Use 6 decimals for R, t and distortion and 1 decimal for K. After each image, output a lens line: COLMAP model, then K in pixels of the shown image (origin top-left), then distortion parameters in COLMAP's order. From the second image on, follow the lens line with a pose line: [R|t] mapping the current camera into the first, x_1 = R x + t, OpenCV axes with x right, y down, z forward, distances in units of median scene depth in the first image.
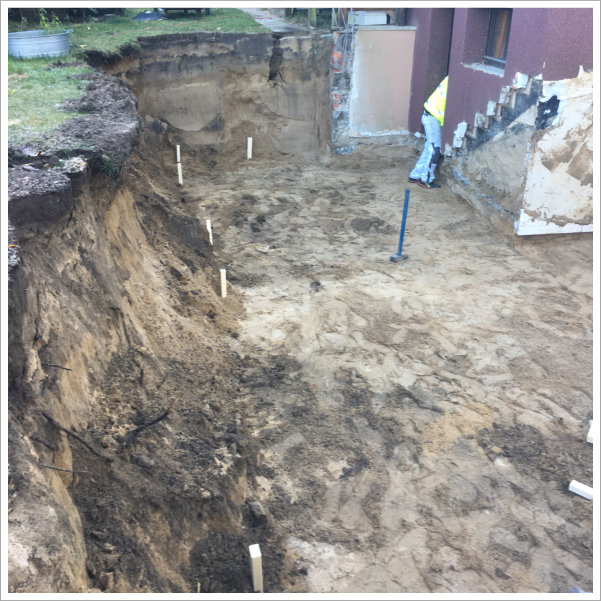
lens RADIAL K [[663.3, 0, 297.4], [0, 663.3, 259.9], [0, 0, 1]] dist [0.056782, 0.000000]
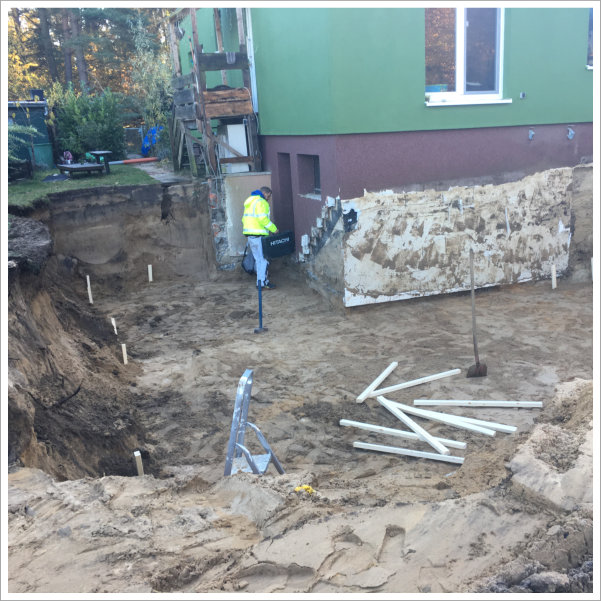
lens RADIAL K [[663.3, 0, 351.1], [0, 663.3, 294.4], [0, 0, 1]] dist [0.056782, 0.000000]
pose [[0.977395, -0.099131, 0.186742, 0.082085], [0.128291, 0.980148, -0.151164, 0.148707], [-0.168050, 0.171704, 0.970709, -0.361483]]
